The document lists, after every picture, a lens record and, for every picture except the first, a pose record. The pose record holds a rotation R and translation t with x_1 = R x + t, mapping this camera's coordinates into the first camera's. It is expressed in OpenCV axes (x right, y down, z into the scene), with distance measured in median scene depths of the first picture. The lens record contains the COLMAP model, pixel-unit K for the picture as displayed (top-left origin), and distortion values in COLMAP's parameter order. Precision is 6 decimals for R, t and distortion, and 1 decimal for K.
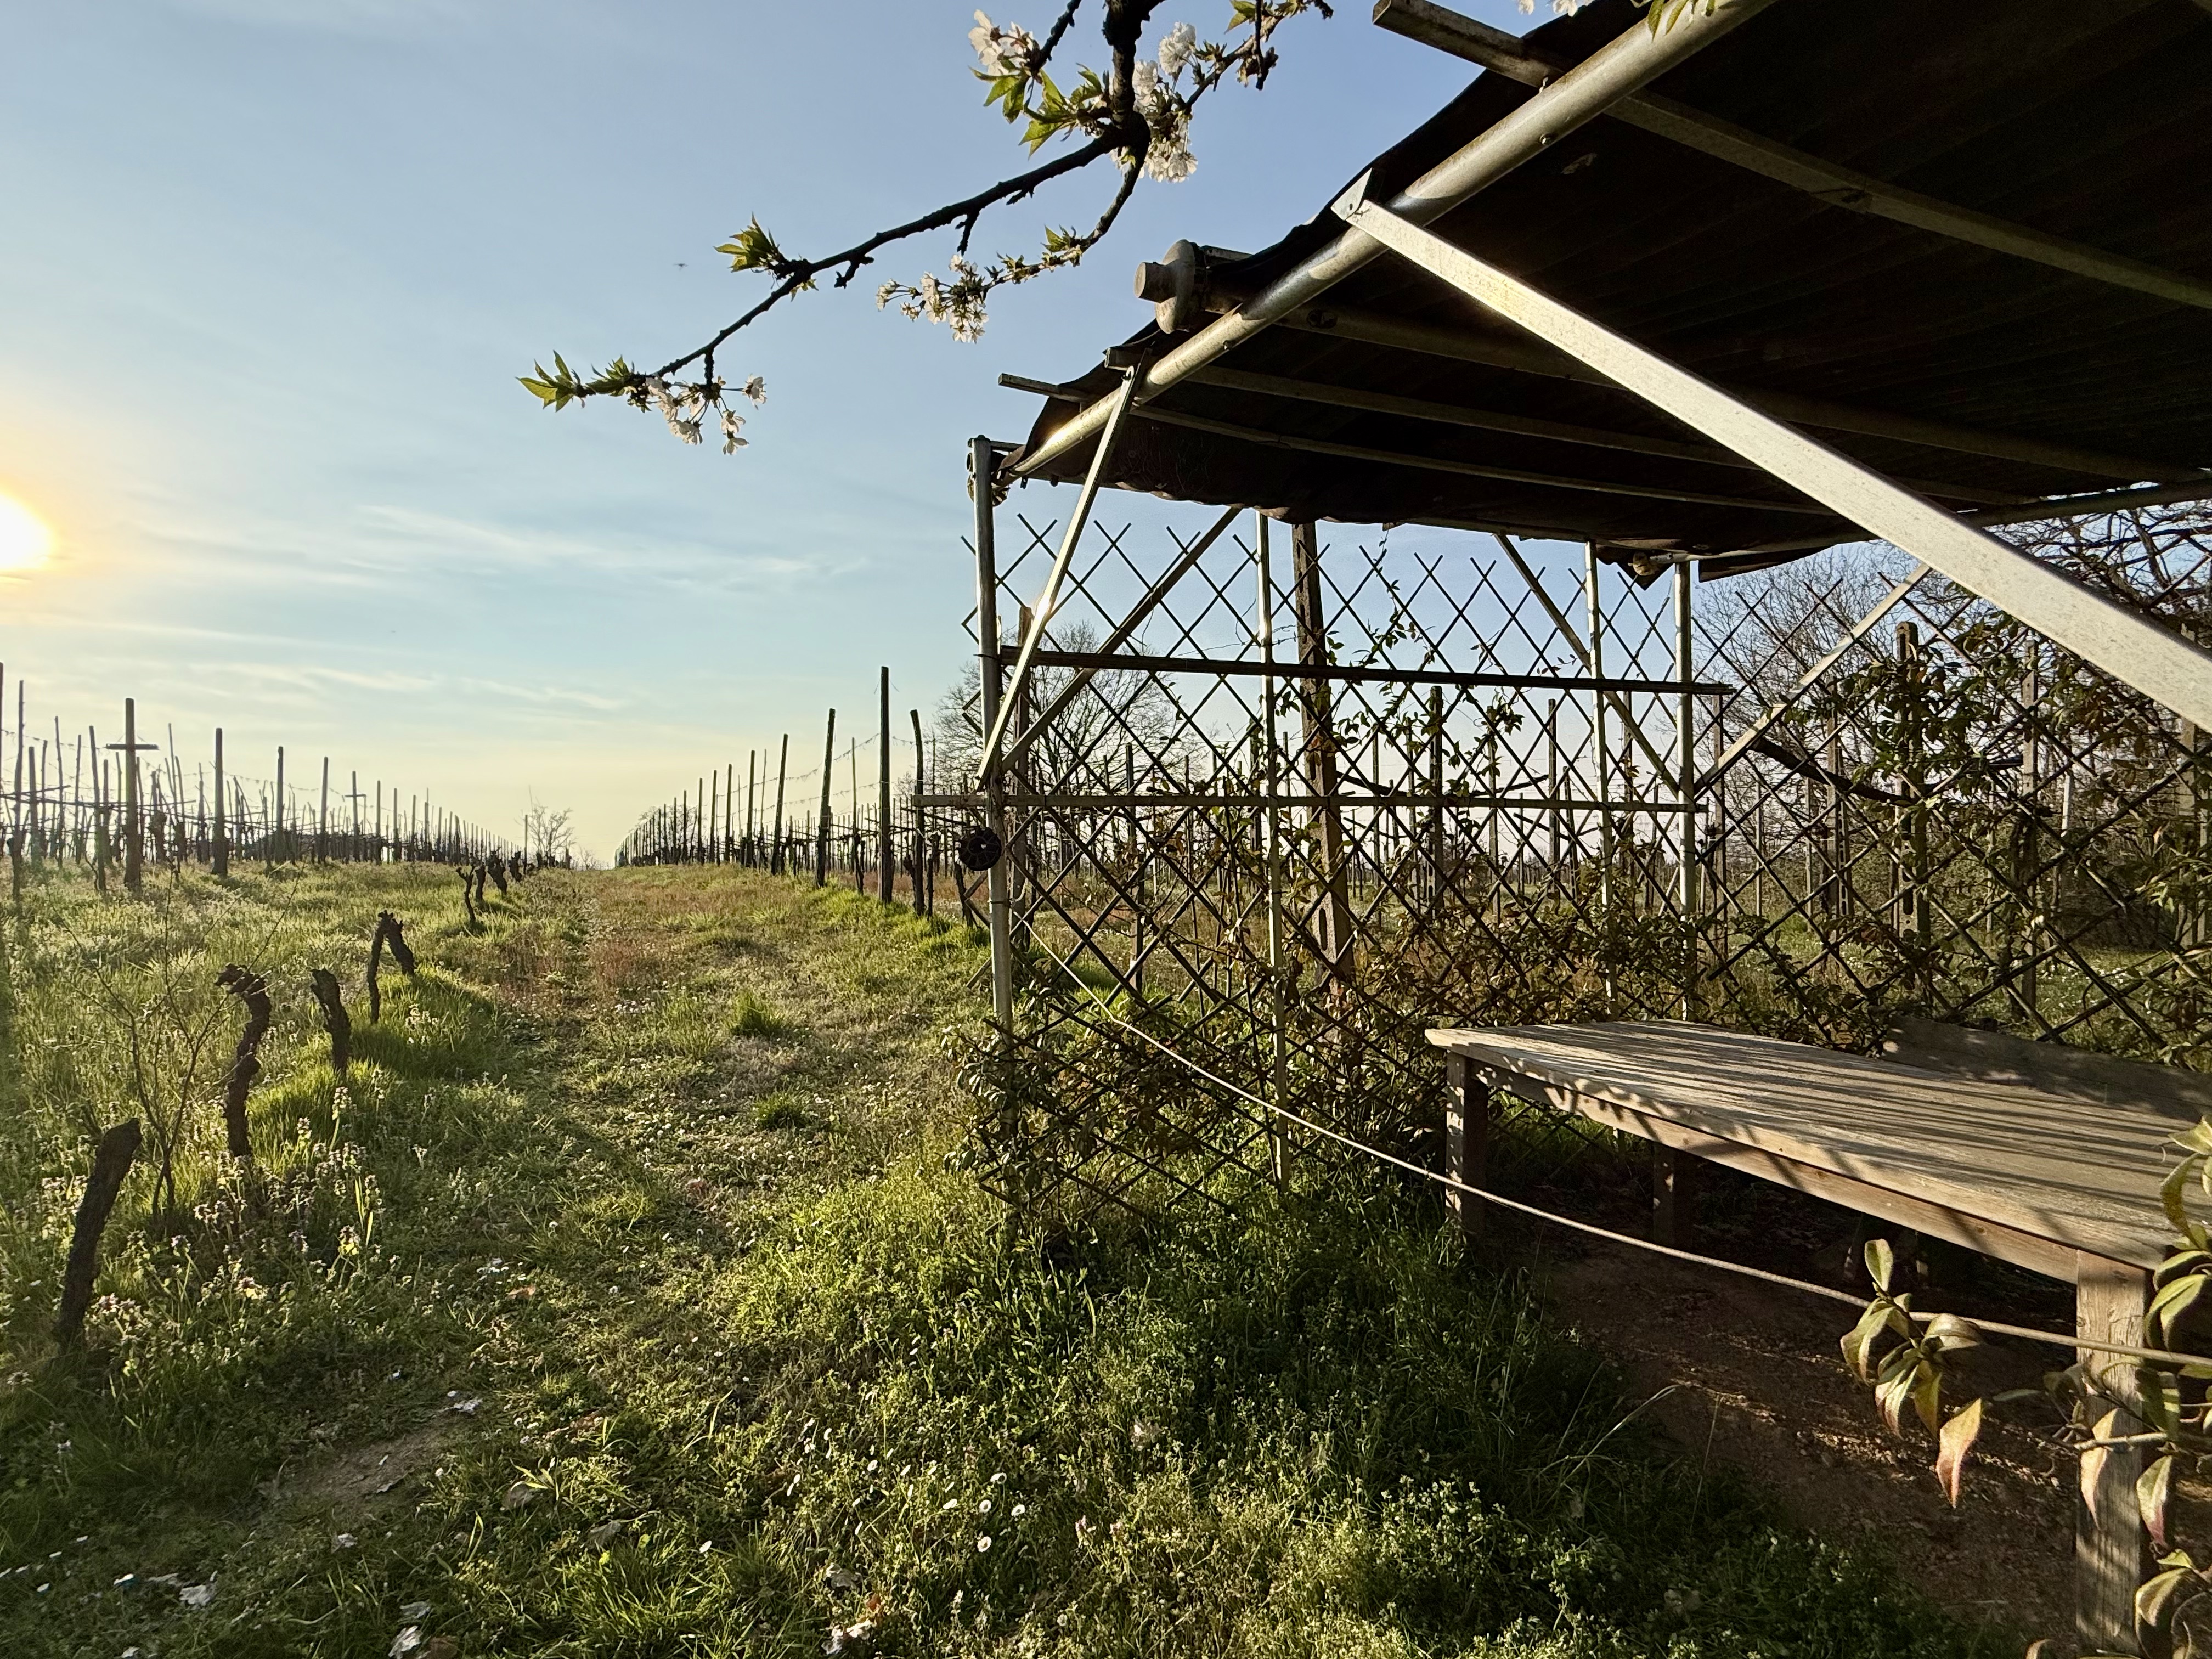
lens RADIAL K [[1057.7, 0, 1093.6], [0, 1057.7, 838.3], [0, 0, 1]] dist [-0.001855, -0.000483]
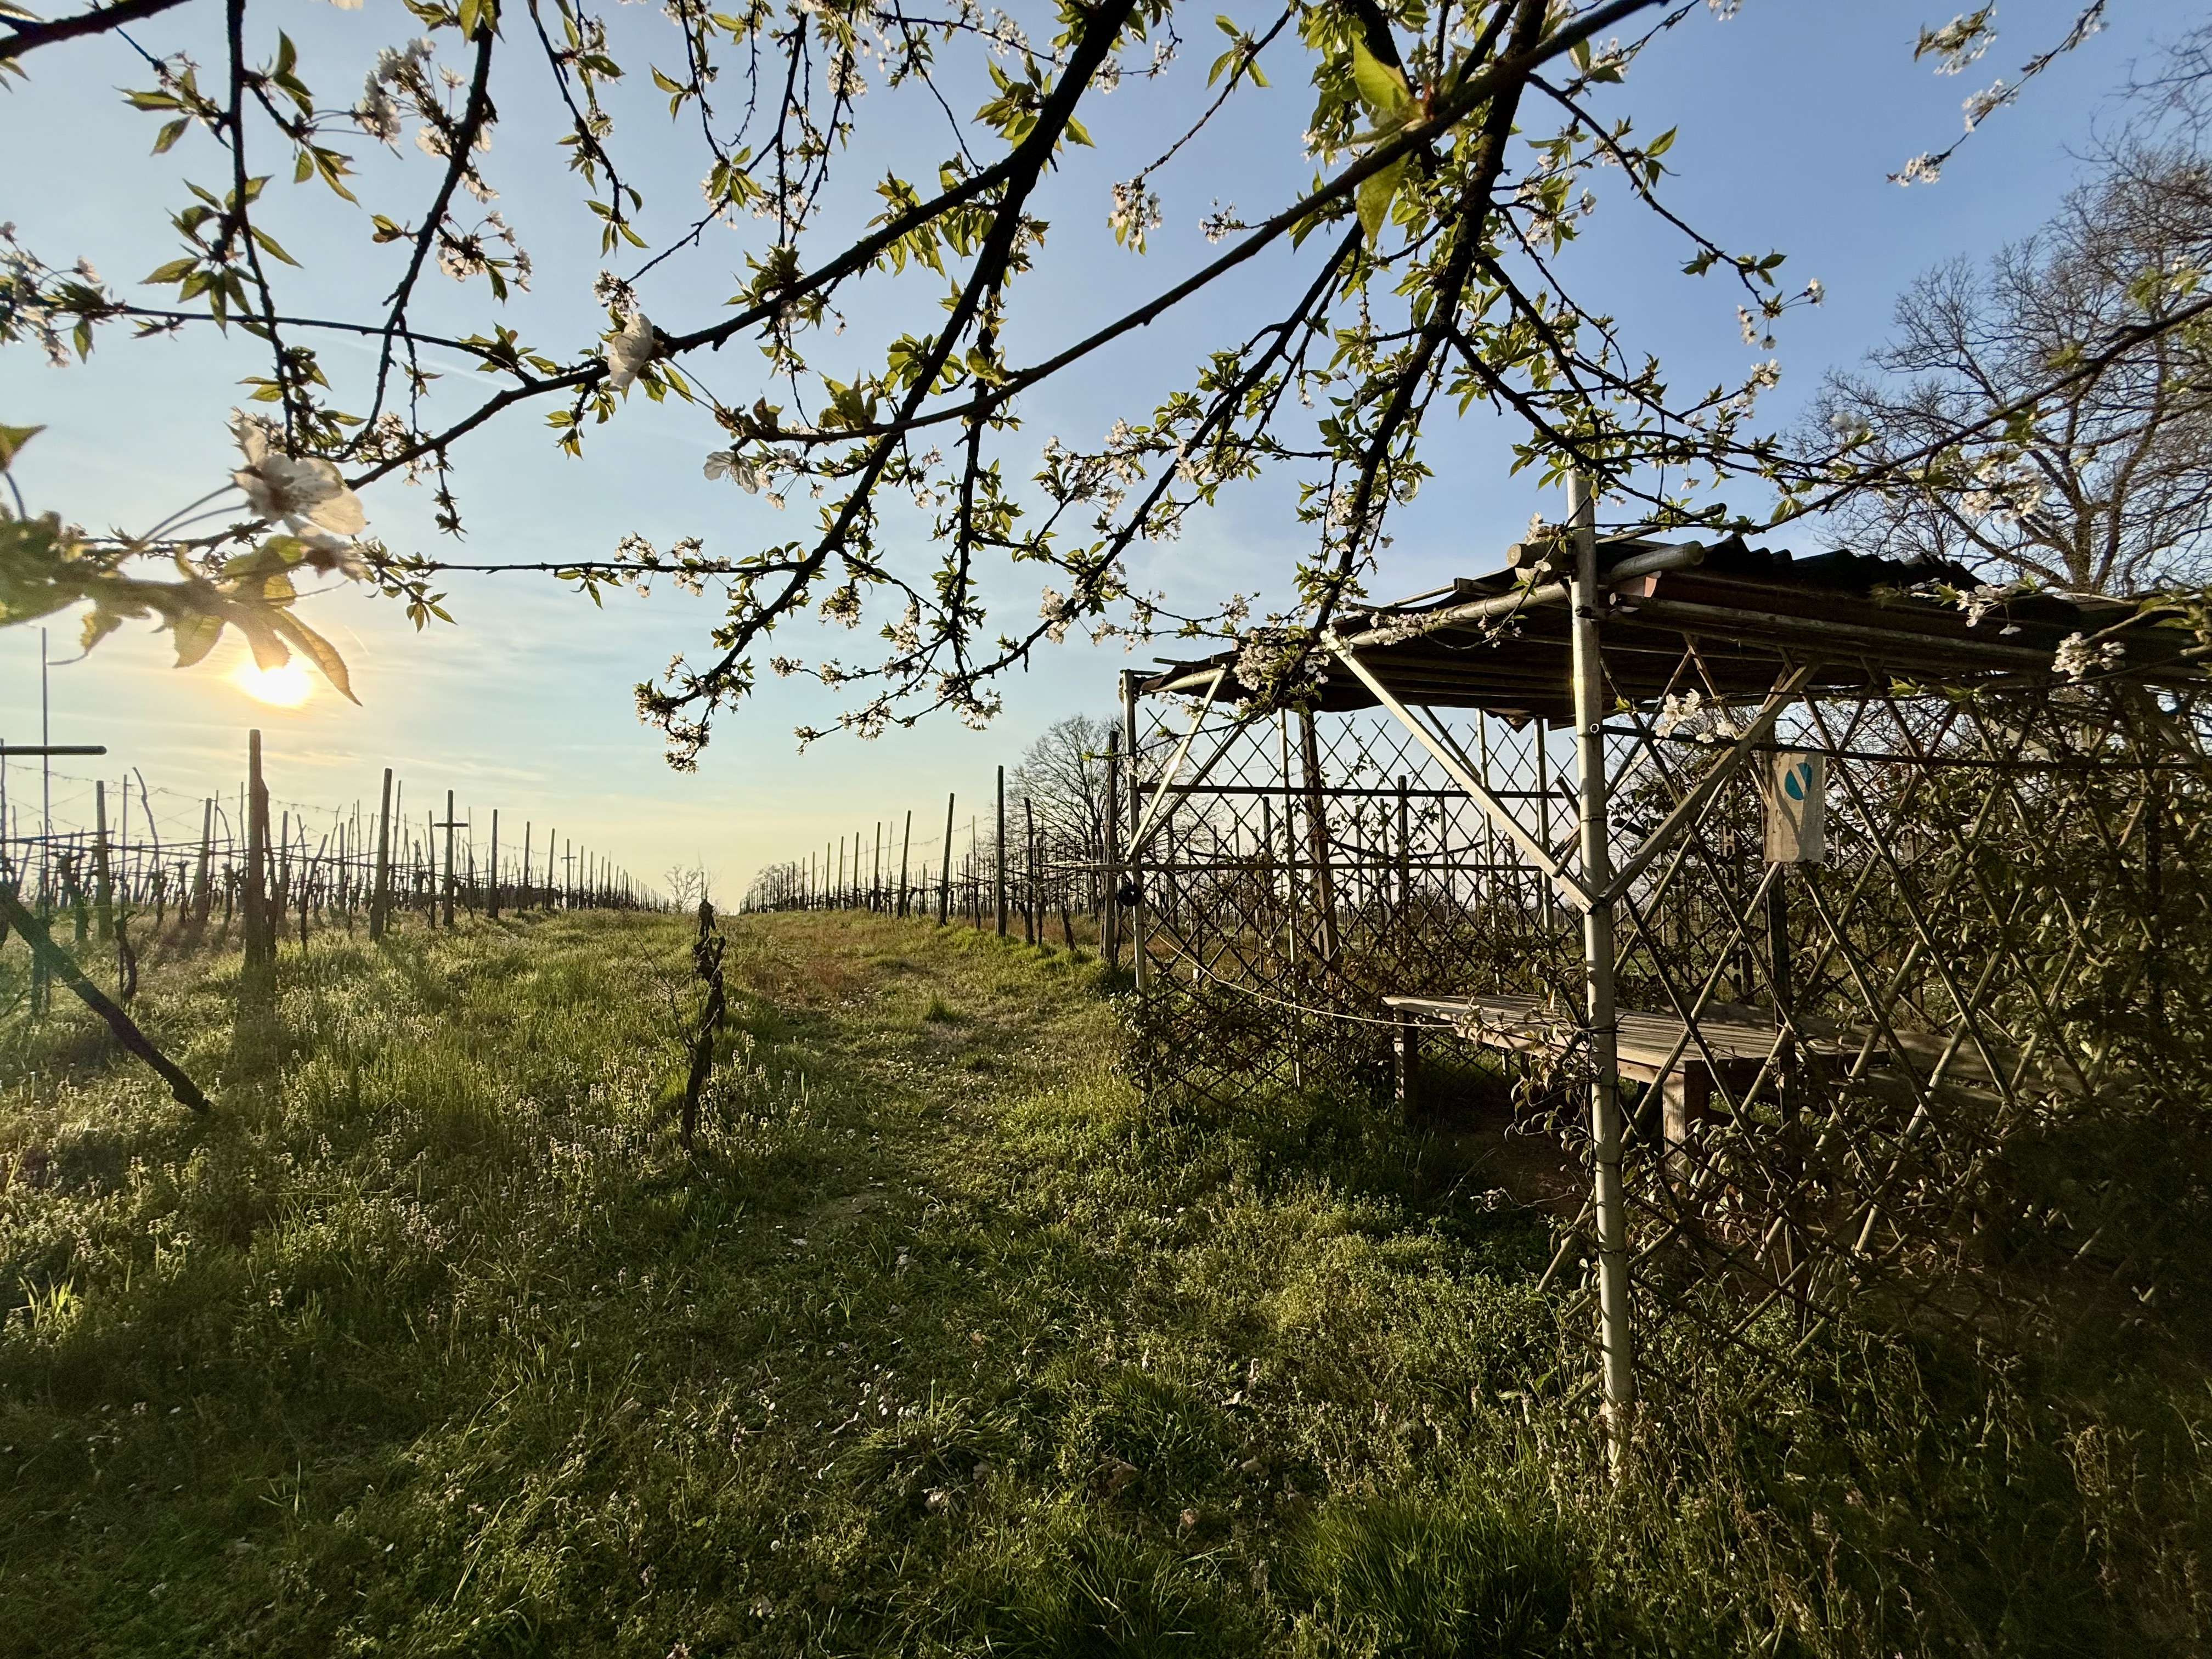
lens RADIAL K [[887.7, 0, 1080.4], [0, 887.7, 839.3], [0, 0, 1]] dist [-0.022243, -0.000006]
pose [[0.998852, -0.007525, -0.047312, -0.099836], [0.004904, 0.998459, -0.055275, -0.001566], [0.047655, 0.054979, 0.997350, -0.441039]]
